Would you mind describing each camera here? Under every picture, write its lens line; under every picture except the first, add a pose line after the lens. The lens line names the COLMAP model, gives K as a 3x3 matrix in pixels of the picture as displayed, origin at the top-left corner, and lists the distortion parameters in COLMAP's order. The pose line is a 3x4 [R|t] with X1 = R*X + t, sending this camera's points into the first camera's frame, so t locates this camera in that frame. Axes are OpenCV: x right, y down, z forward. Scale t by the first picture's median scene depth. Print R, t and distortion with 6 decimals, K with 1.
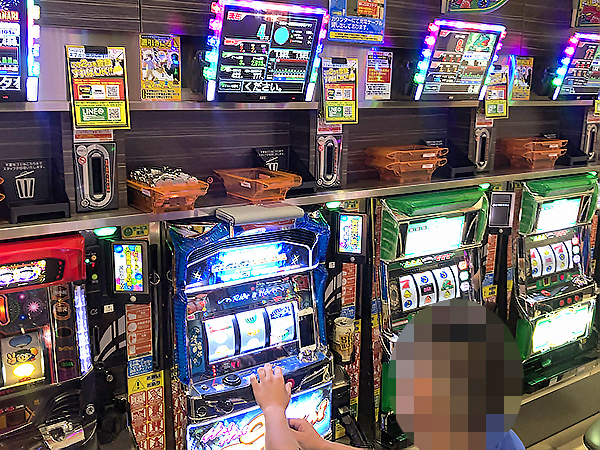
lens RADIAL K [[599.9, 0, 298.0], [0, 599.9, 220.6], [0, 0, 1]] dist [0.025105, 0.000000]
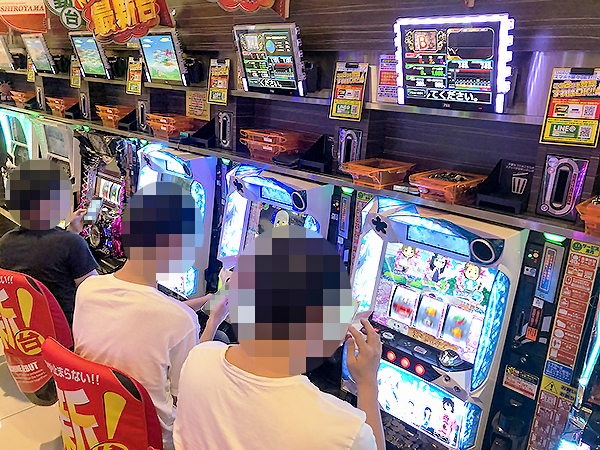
lens RADIAL K [[486.7, 0, 278.4], [0, 486.7, 244.6], [0, 0, 1]] dist [0.006724, -0.003706]
pose [[0.217581, 0.306774, -0.926579, 0.815205], [-0.270746, 0.931038, 0.244673, -0.105958], [0.937739, 0.197631, 0.285634, 0.525640]]
